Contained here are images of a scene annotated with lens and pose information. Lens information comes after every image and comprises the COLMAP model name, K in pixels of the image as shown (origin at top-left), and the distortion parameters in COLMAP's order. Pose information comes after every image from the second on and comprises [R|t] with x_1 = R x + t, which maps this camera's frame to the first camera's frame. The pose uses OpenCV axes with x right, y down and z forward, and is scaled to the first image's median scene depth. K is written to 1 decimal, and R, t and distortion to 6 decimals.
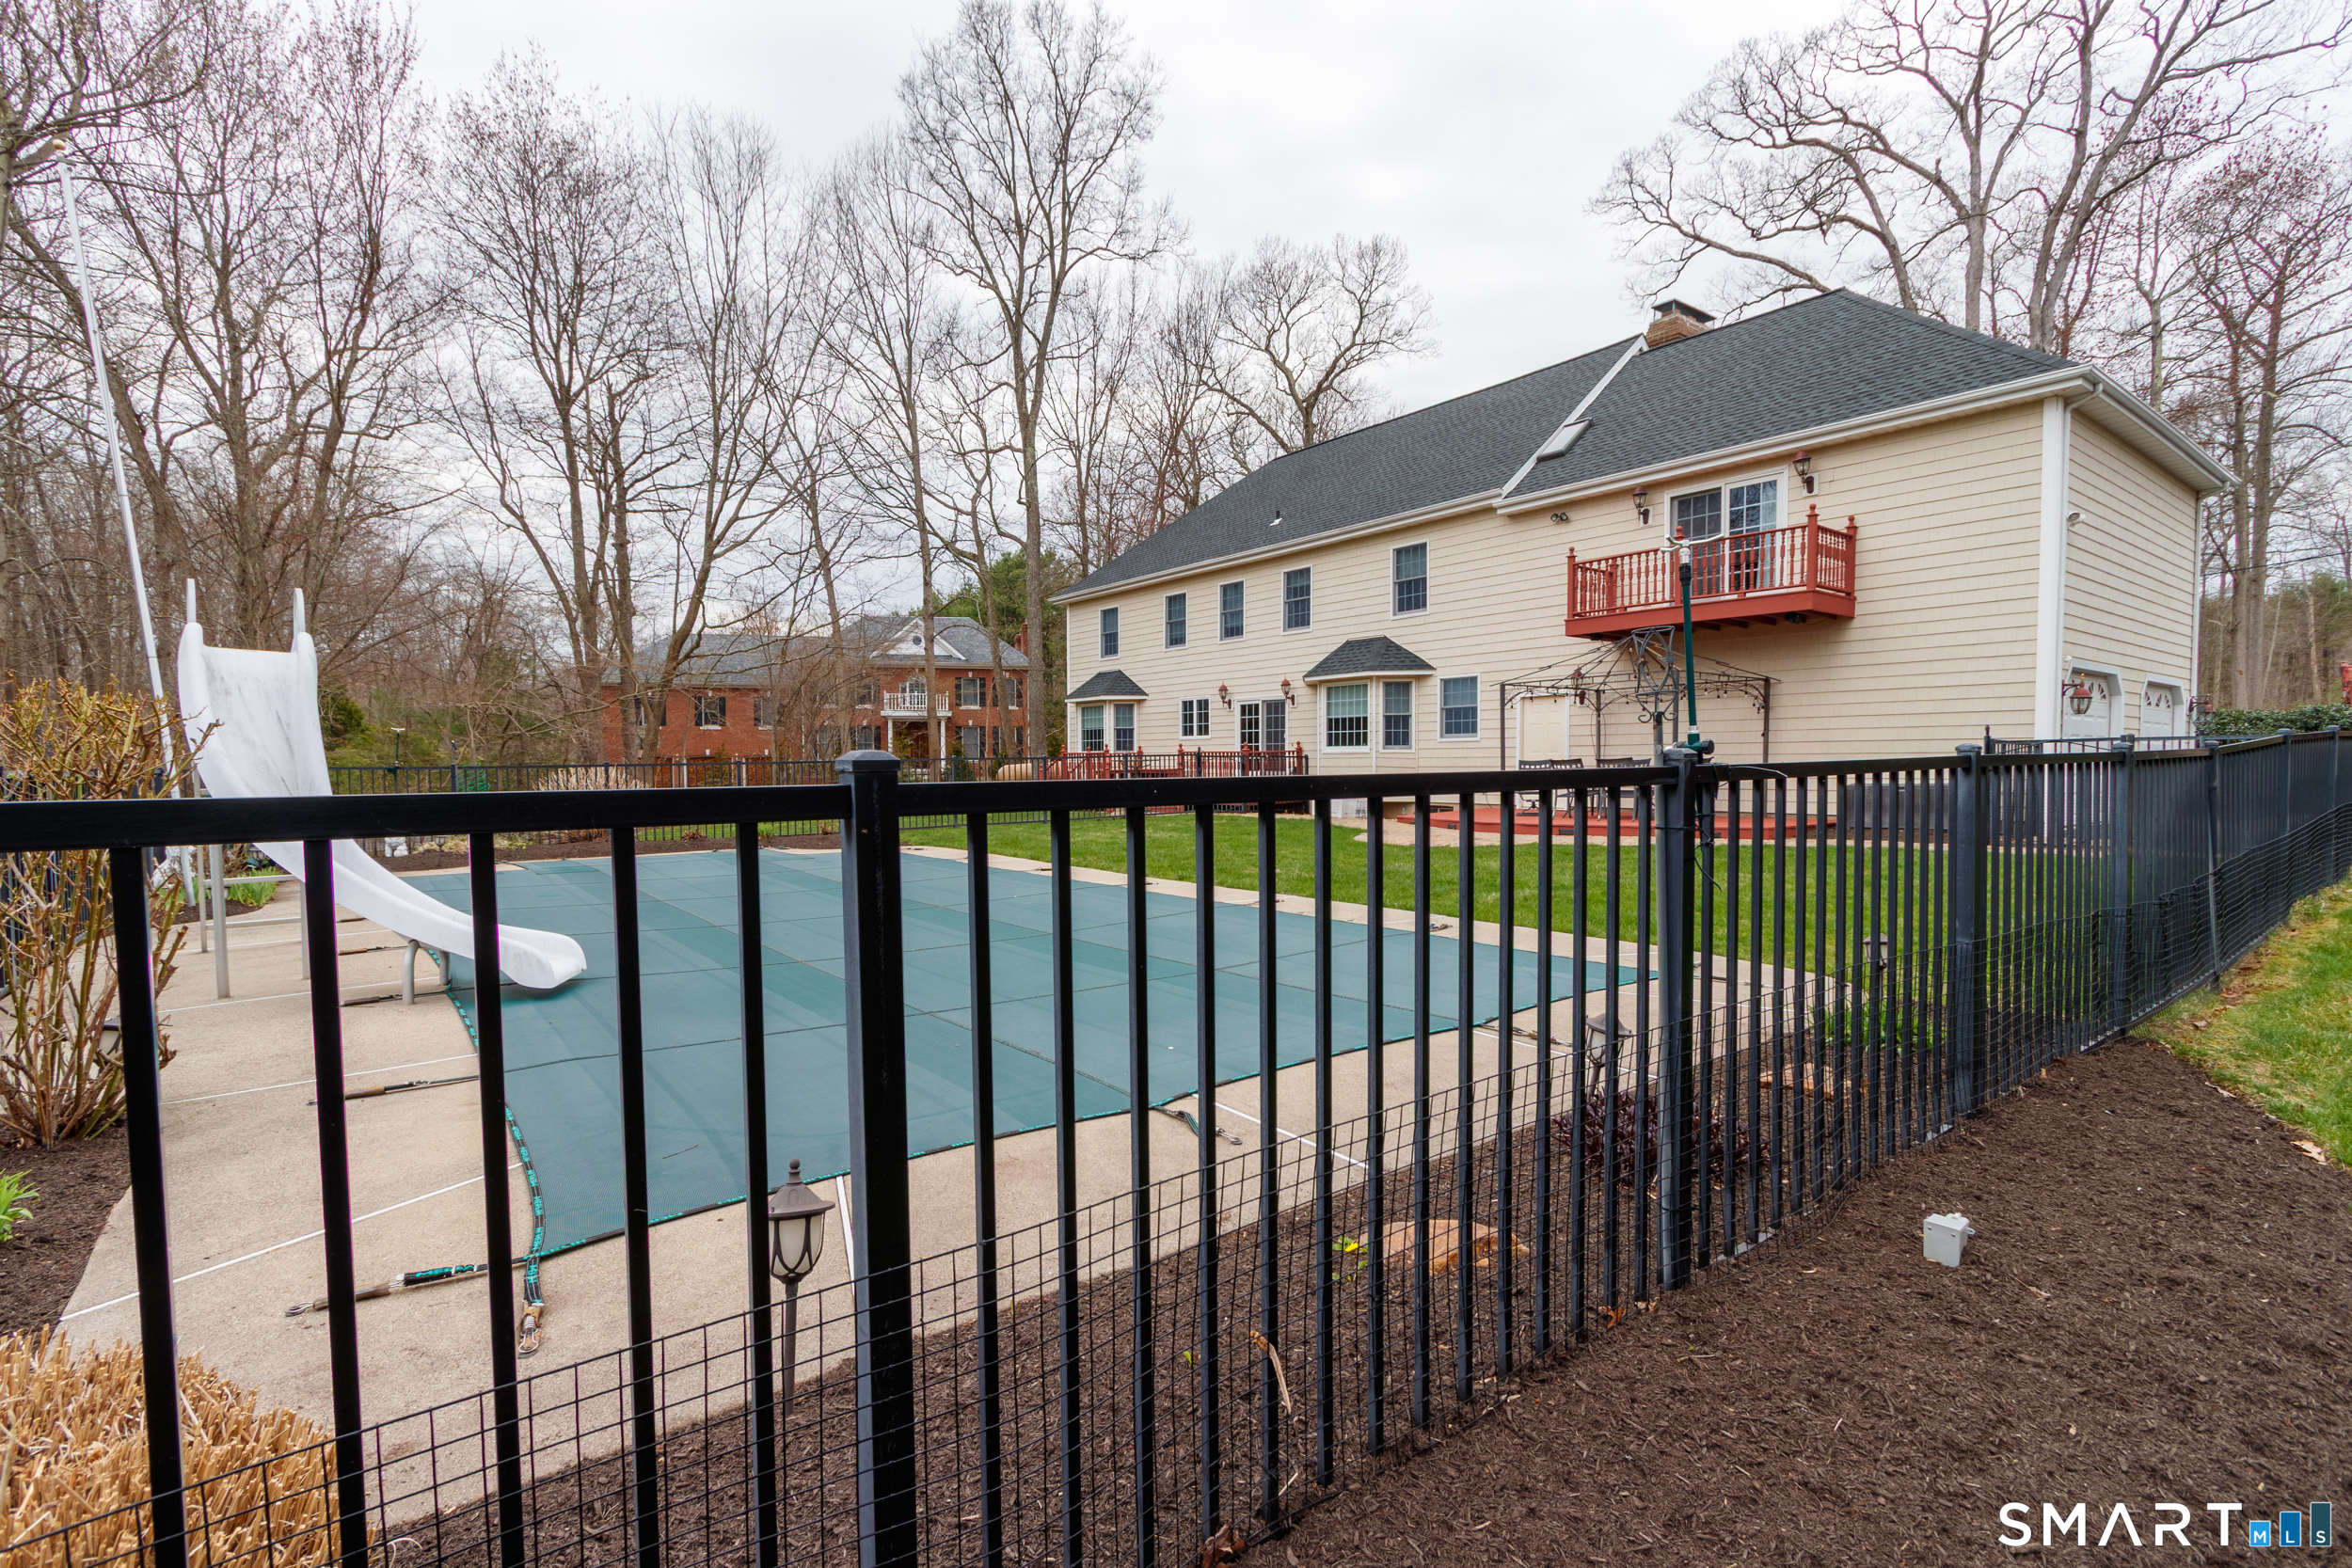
lens RADIAL K [[1052.0, 0, 1176.5], [0, 1052.0, 800.7], [0, 0, 1]] dist [0.002448, 0.000038]
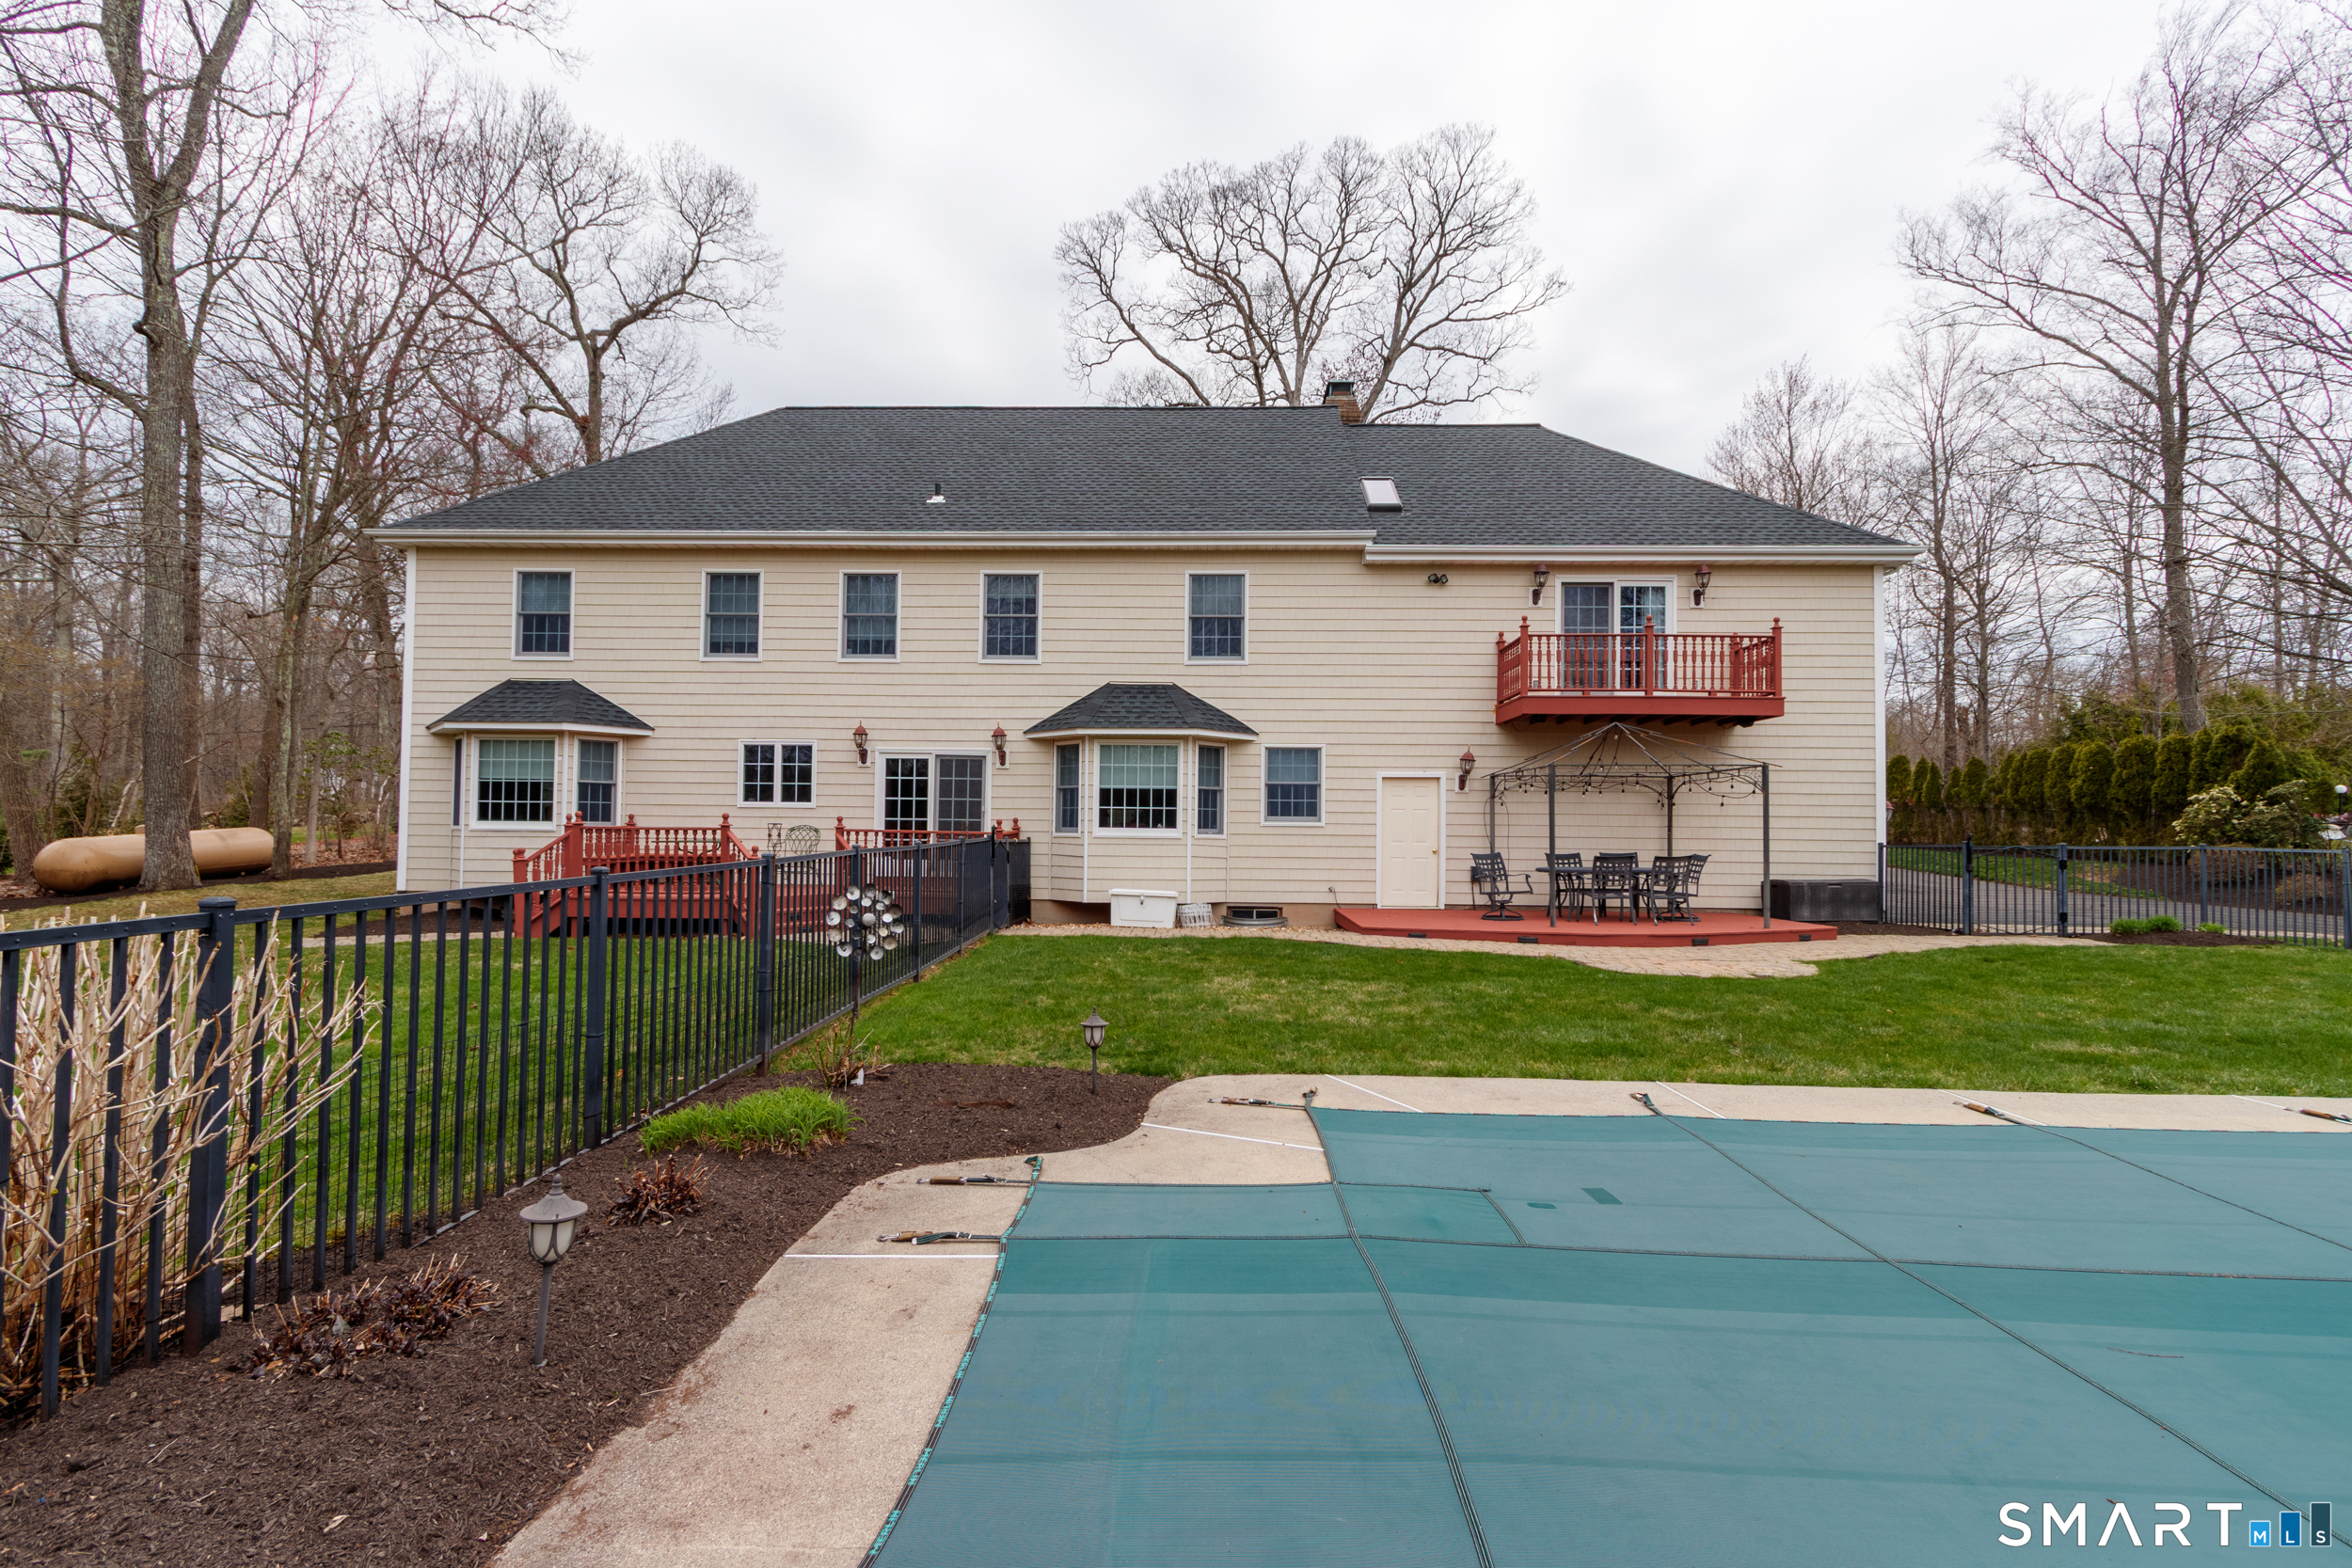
lens RADIAL K [[1078.6, 0, 1177.2], [0, 1078.6, 823.9], [0, 0, 1]] dist [-0.000961, 0.000246]
pose [[0.637343, 0.030747, 0.769967, -0.352231], [0.013076, 0.998628, -0.050702, -0.014349], [-0.770469, 0.042382, 0.636066, 0.447551]]
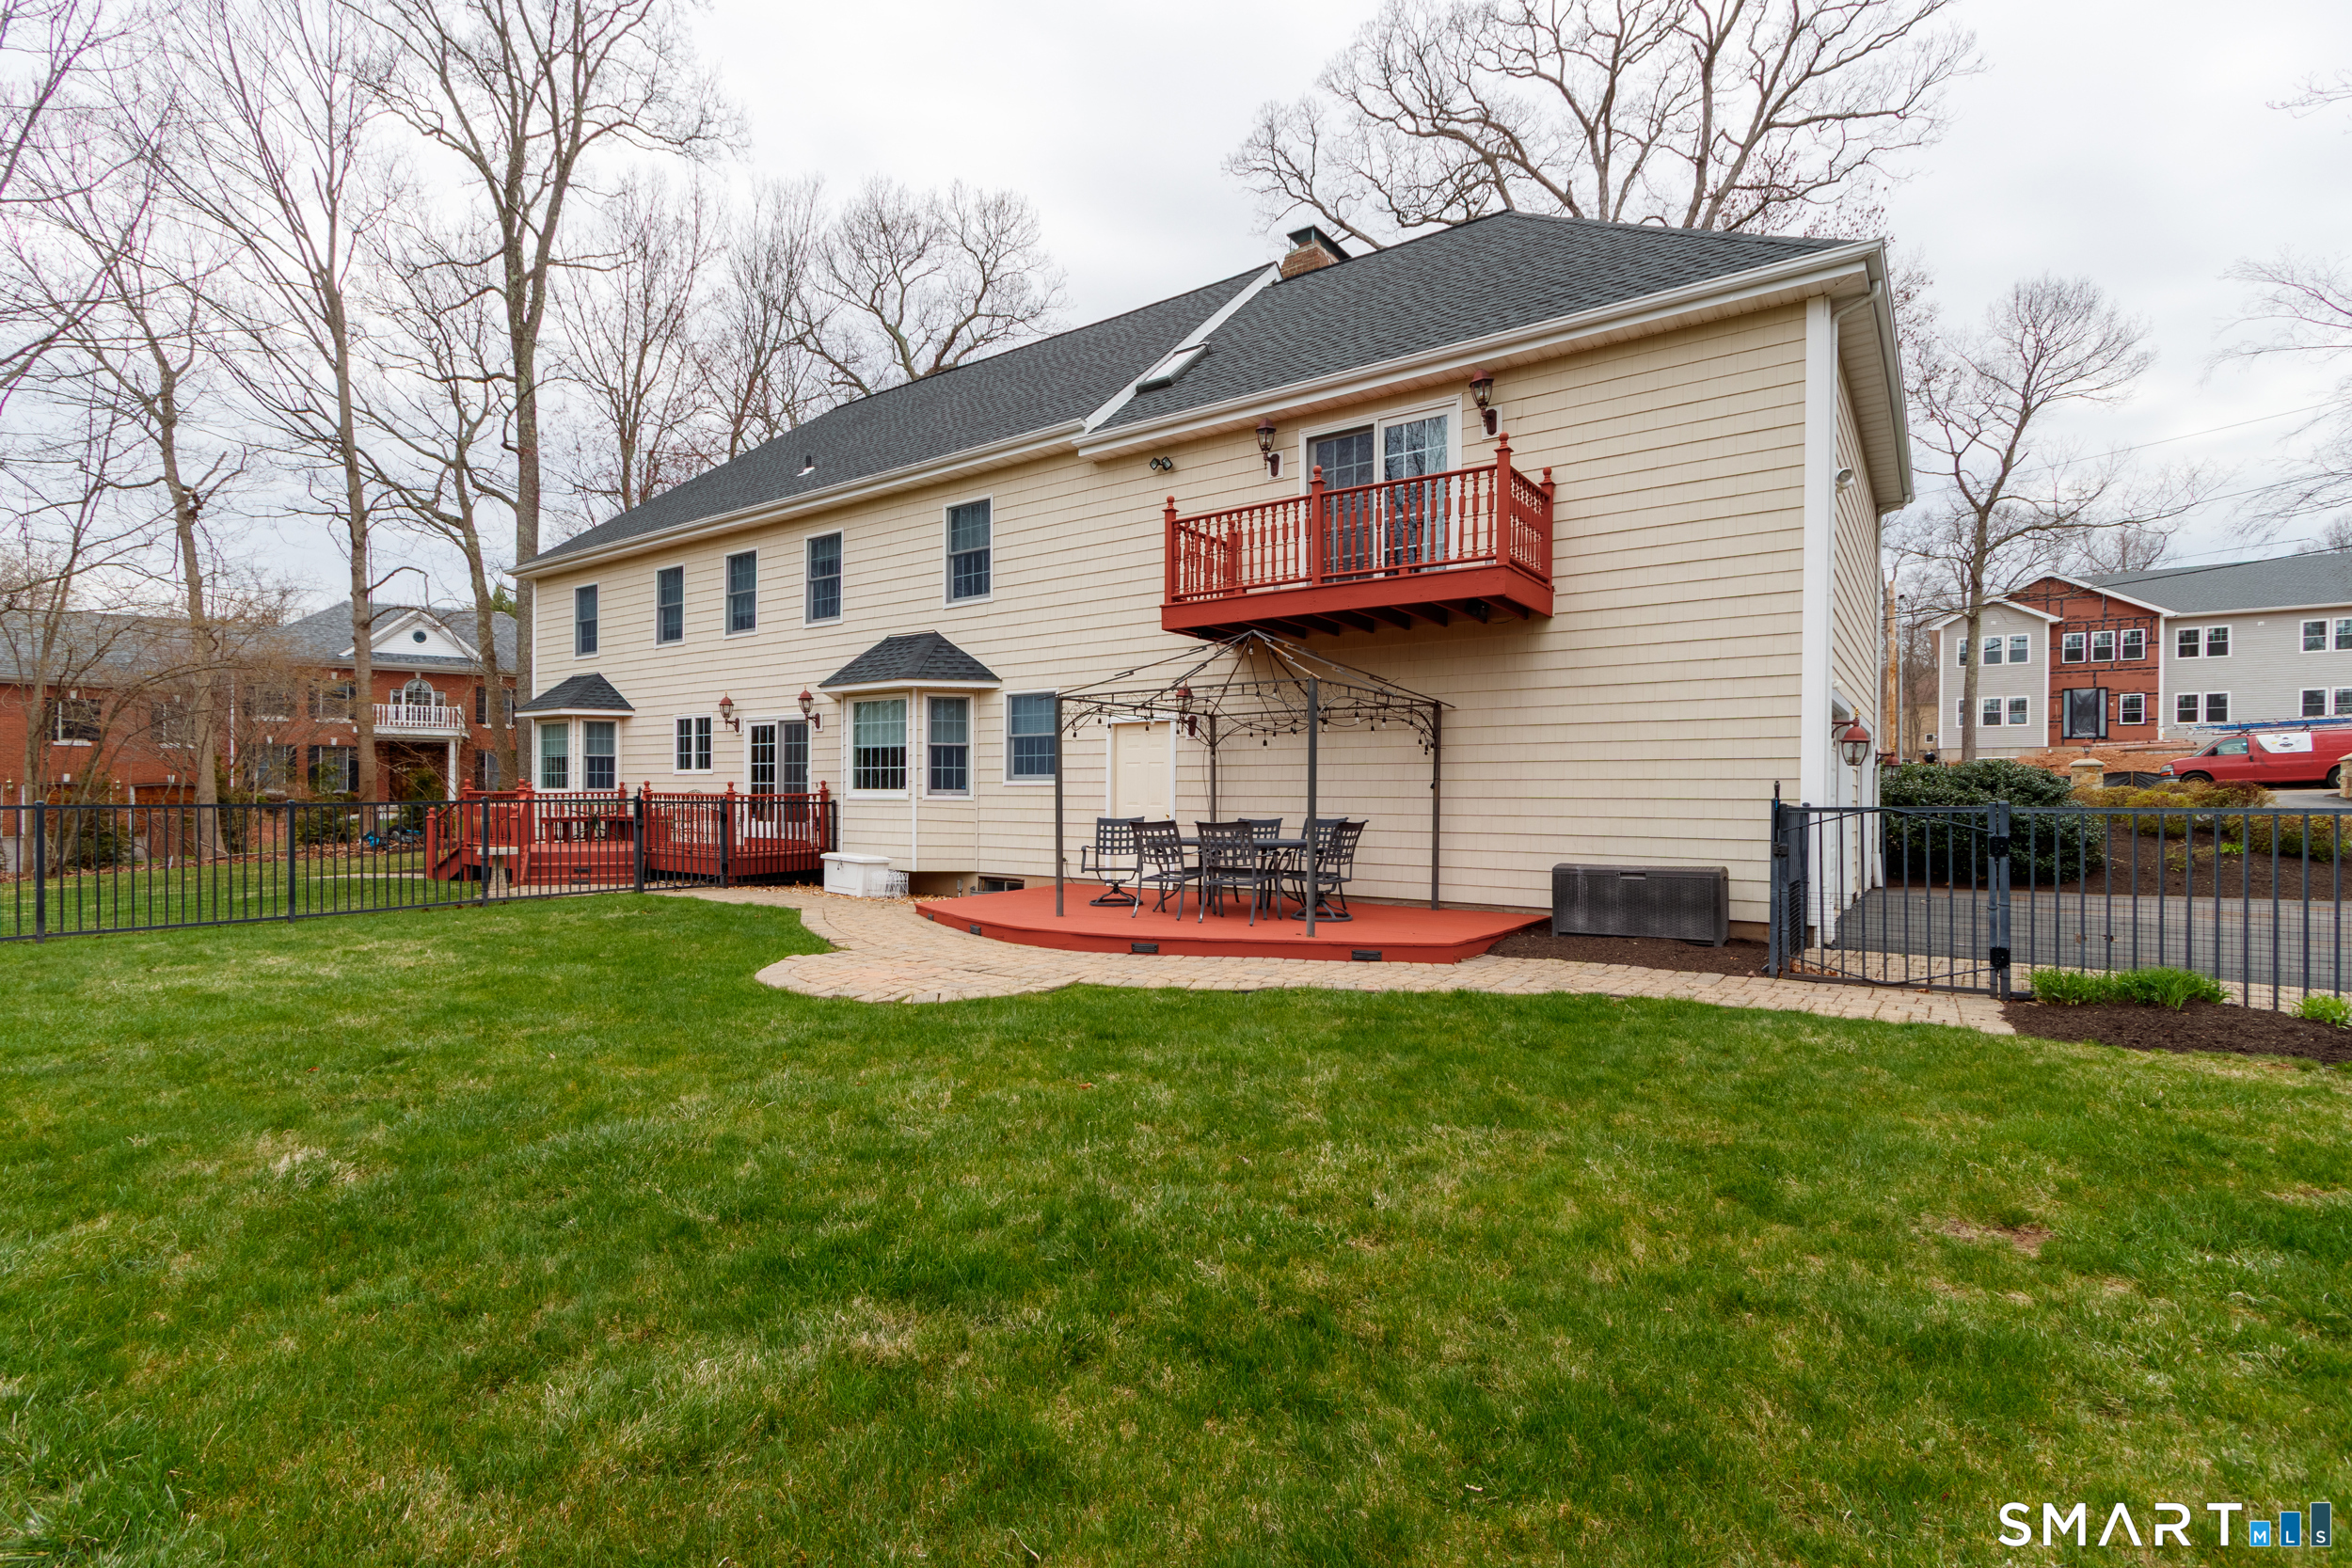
lens RADIAL K [[1052.0, 0, 1176.5], [0, 1052.0, 800.7], [0, 0, 1]] dist [0.002448, 0.000038]
pose [[0.955043, 0.010372, 0.296284, 0.128030], [-0.000642, 0.999458, -0.032920, -0.019644], [-0.296465, 0.031250, 0.954532, 0.258341]]
